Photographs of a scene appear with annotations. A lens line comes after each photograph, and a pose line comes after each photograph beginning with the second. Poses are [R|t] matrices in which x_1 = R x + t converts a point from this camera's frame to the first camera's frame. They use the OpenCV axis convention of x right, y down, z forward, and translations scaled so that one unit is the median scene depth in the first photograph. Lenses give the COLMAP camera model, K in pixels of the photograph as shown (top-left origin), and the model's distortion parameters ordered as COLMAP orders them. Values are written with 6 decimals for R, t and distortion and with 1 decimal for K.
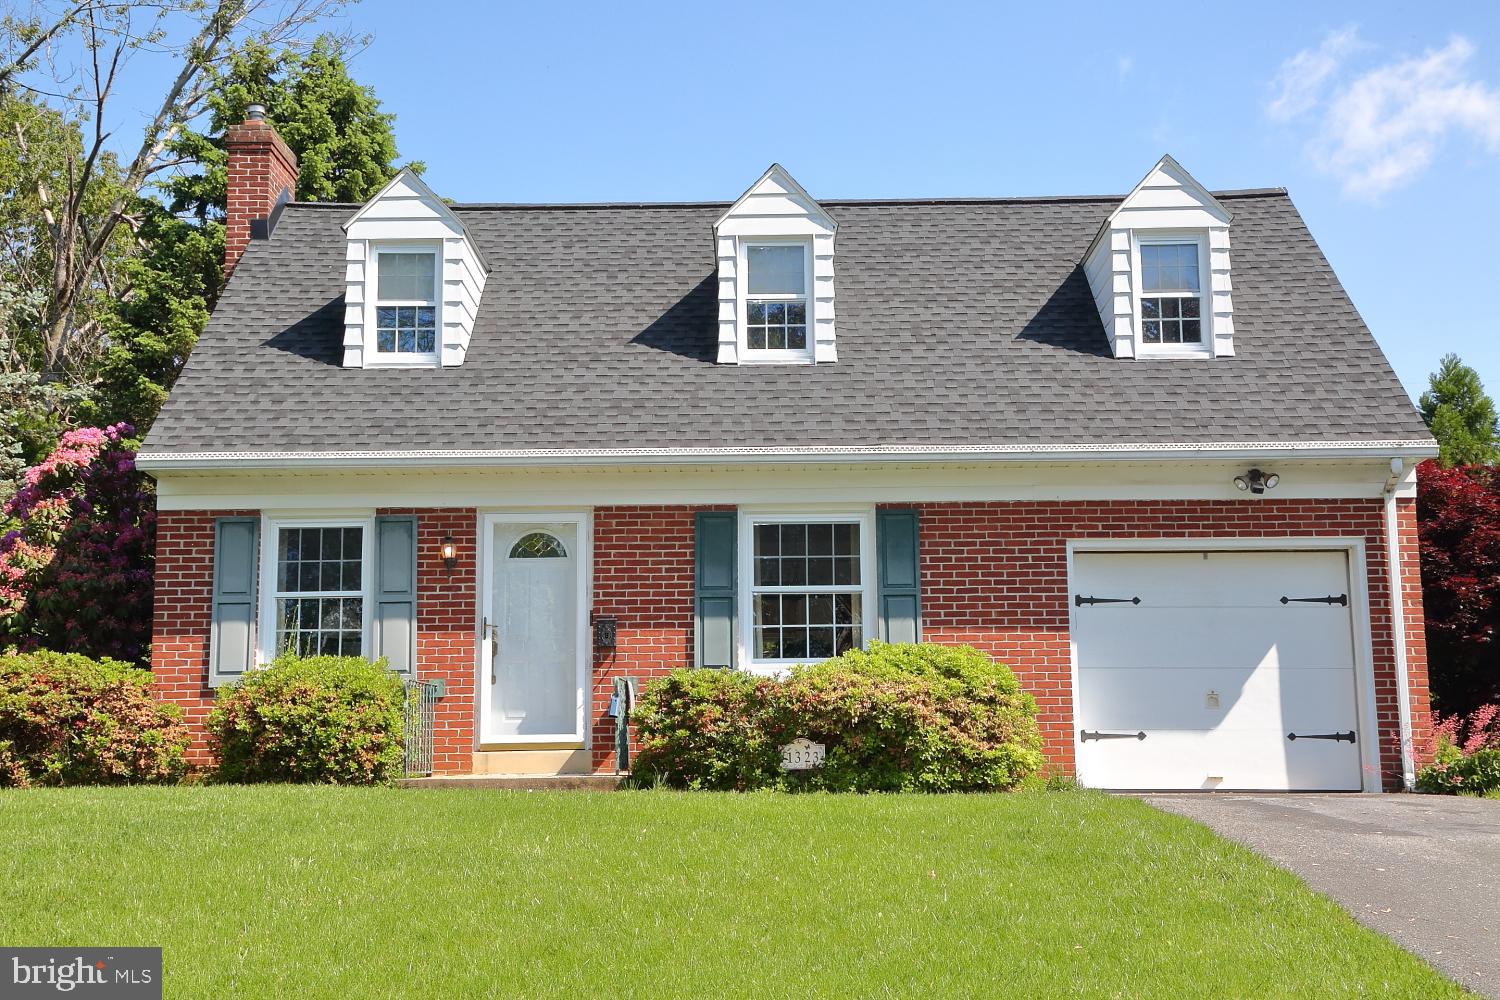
lens RADIAL K [[1884.5, 0, 790.7], [0, 1884.5, 500.3], [0, 0, 1]] dist [0.100060, 0.043330]
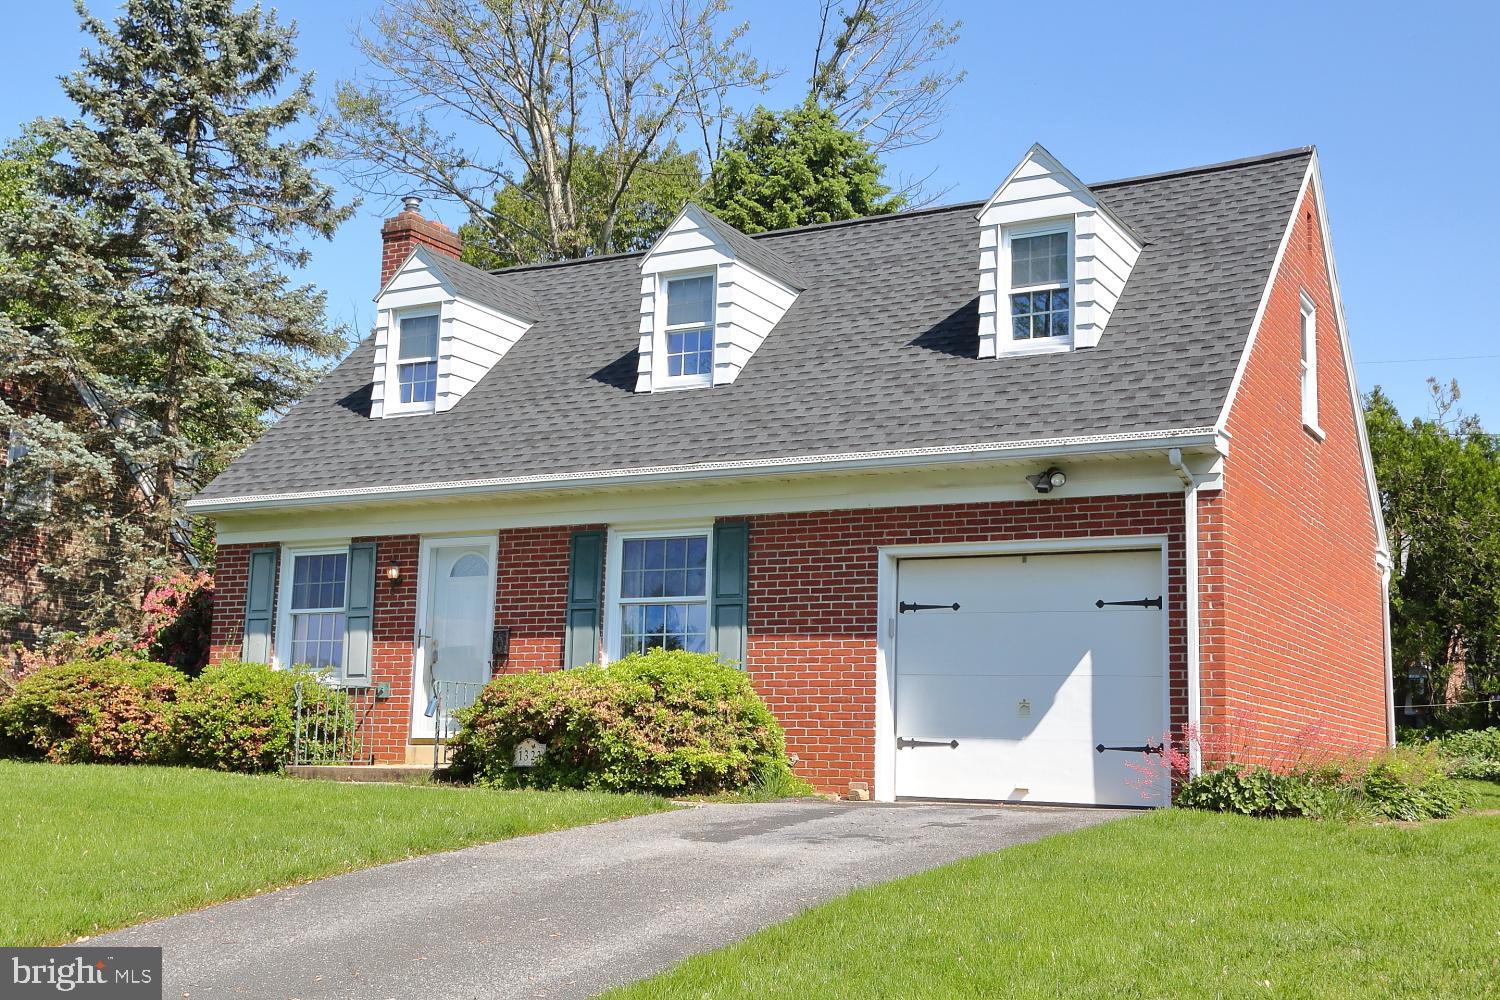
lens RADIAL K [[1884.5, 0, 790.7], [0, 1884.5, 500.3], [0, 0, 1]] dist [0.100060, 0.043330]
pose [[0.863692, -0.041319, -0.502324, 0.612507], [0.041022, 0.999090, -0.011648, 0.005901], [0.502349, -0.010546, 0.864601, 0.111487]]
